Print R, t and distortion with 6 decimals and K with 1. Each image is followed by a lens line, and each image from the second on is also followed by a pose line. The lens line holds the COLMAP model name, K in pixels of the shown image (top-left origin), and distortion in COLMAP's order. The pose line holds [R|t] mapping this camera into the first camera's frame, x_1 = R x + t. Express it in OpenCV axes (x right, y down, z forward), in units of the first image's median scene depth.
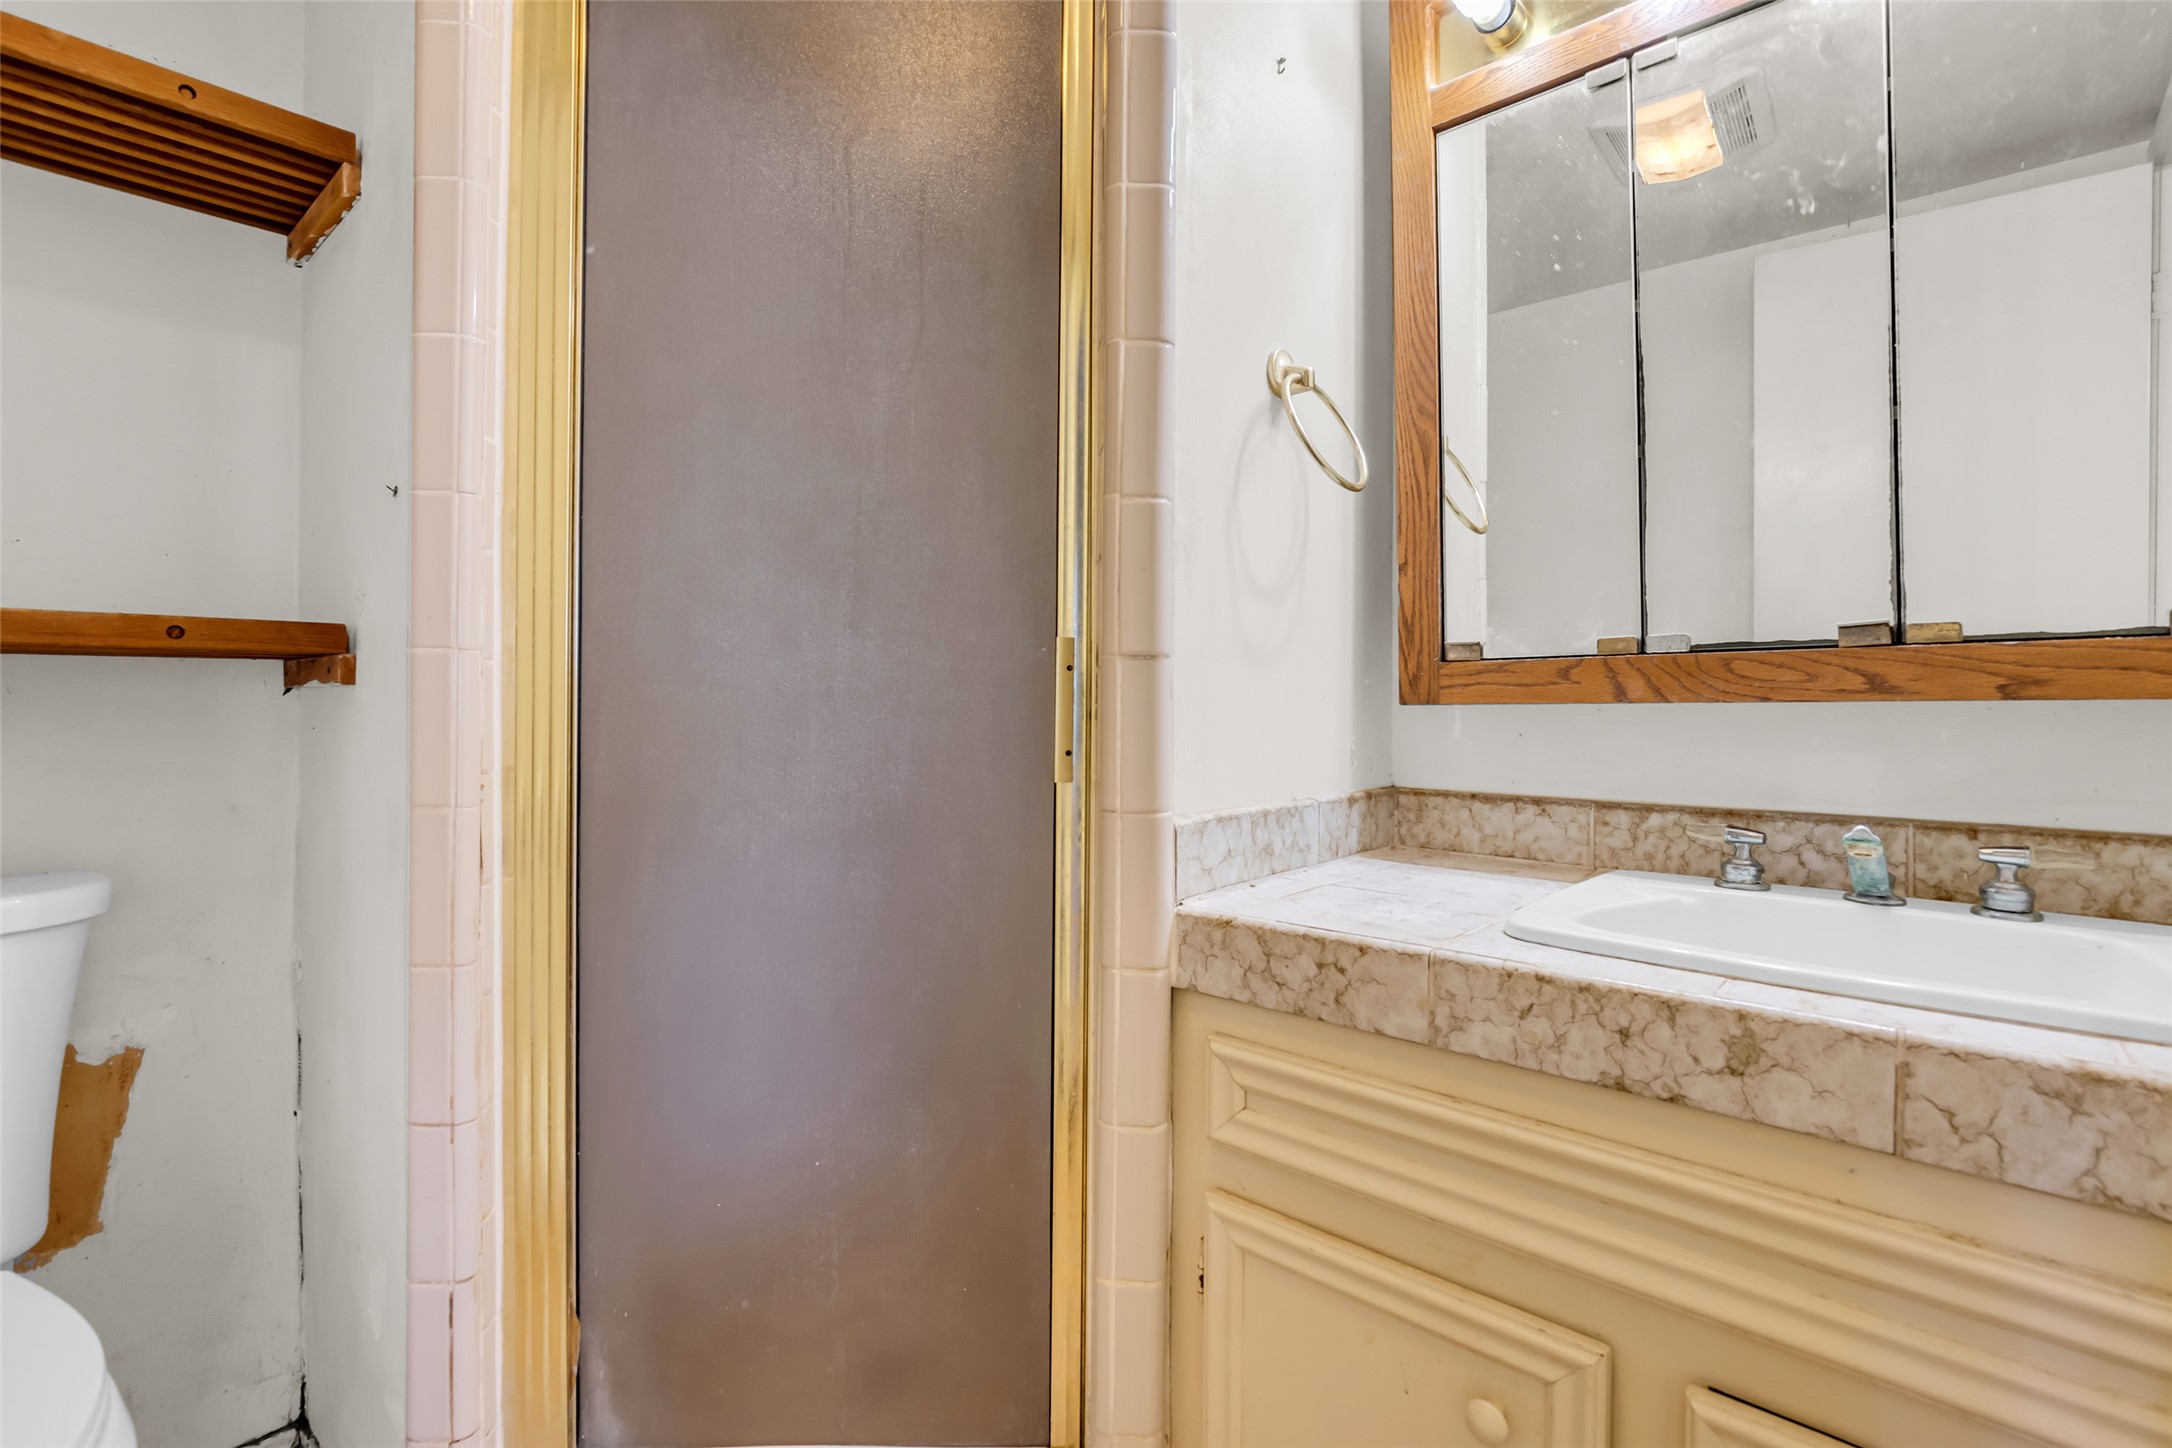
lens RADIAL K [[1003.1, 0, 1080.8], [0, 1003.1, 704.0], [0, 0, 1]] dist [-0.017933, 0.005095]
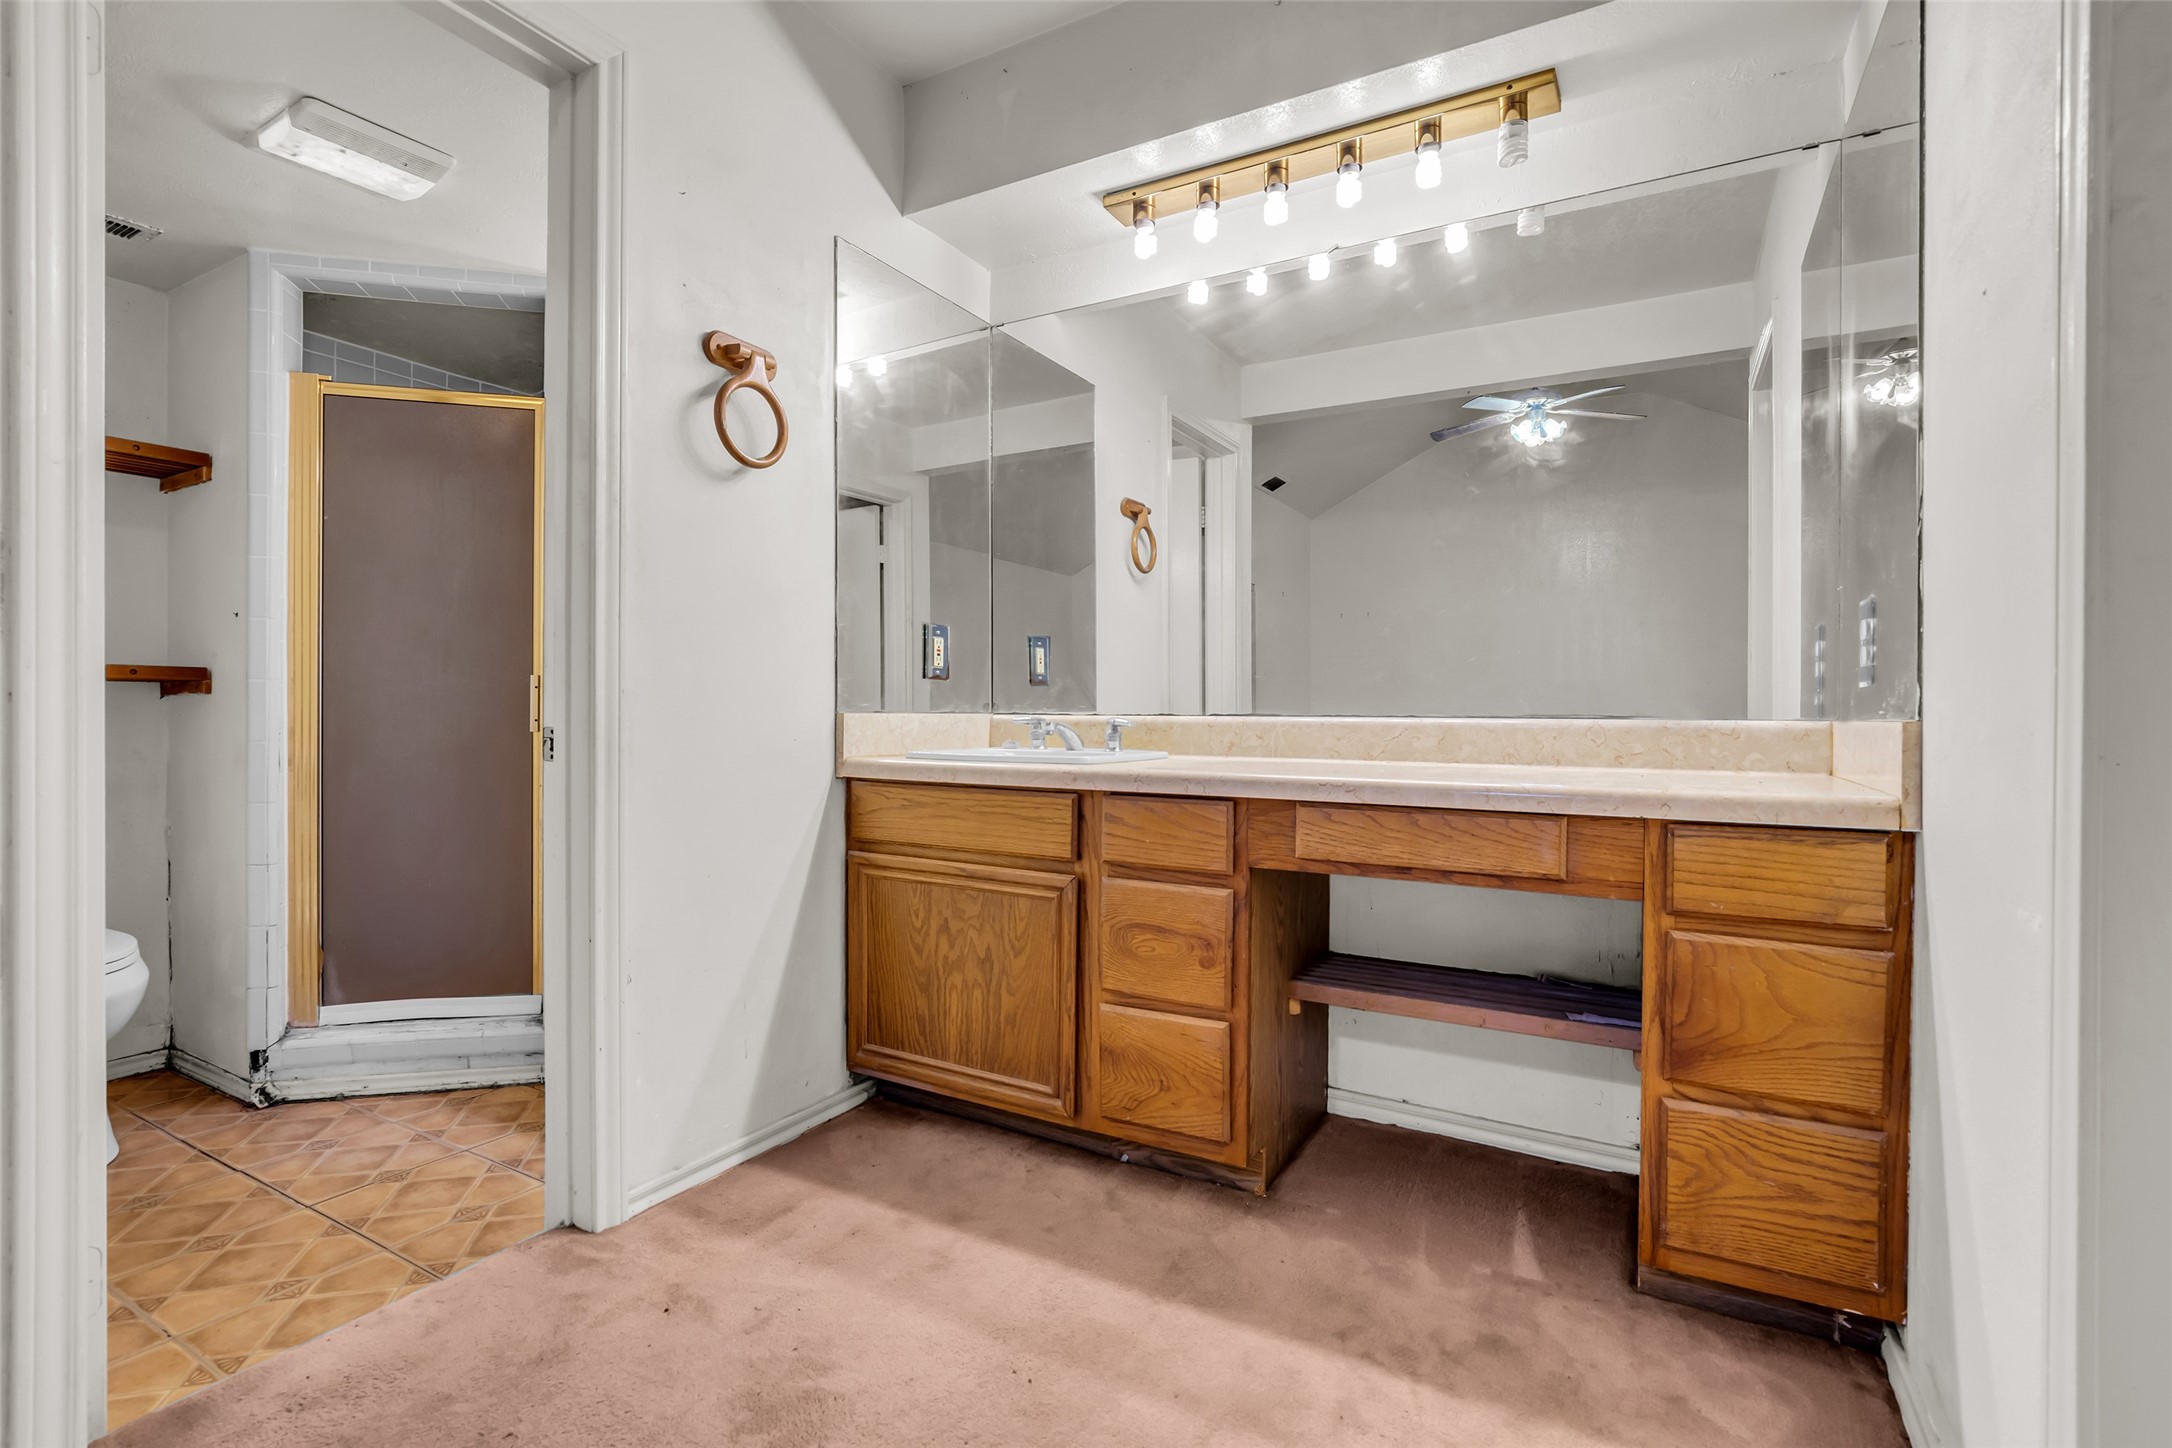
lens RADIAL K [[1003.1, 0, 1088.9], [0, 1003.1, 726.1], [0, 0, 1]] dist [-0.017933, 0.005095]
pose [[0.978586, -0.003502, 0.205809, 0.788447], [0.002758, 0.999989, 0.003901, 0.051948], [-0.205820, -0.003249, 0.978584, -1.671564]]
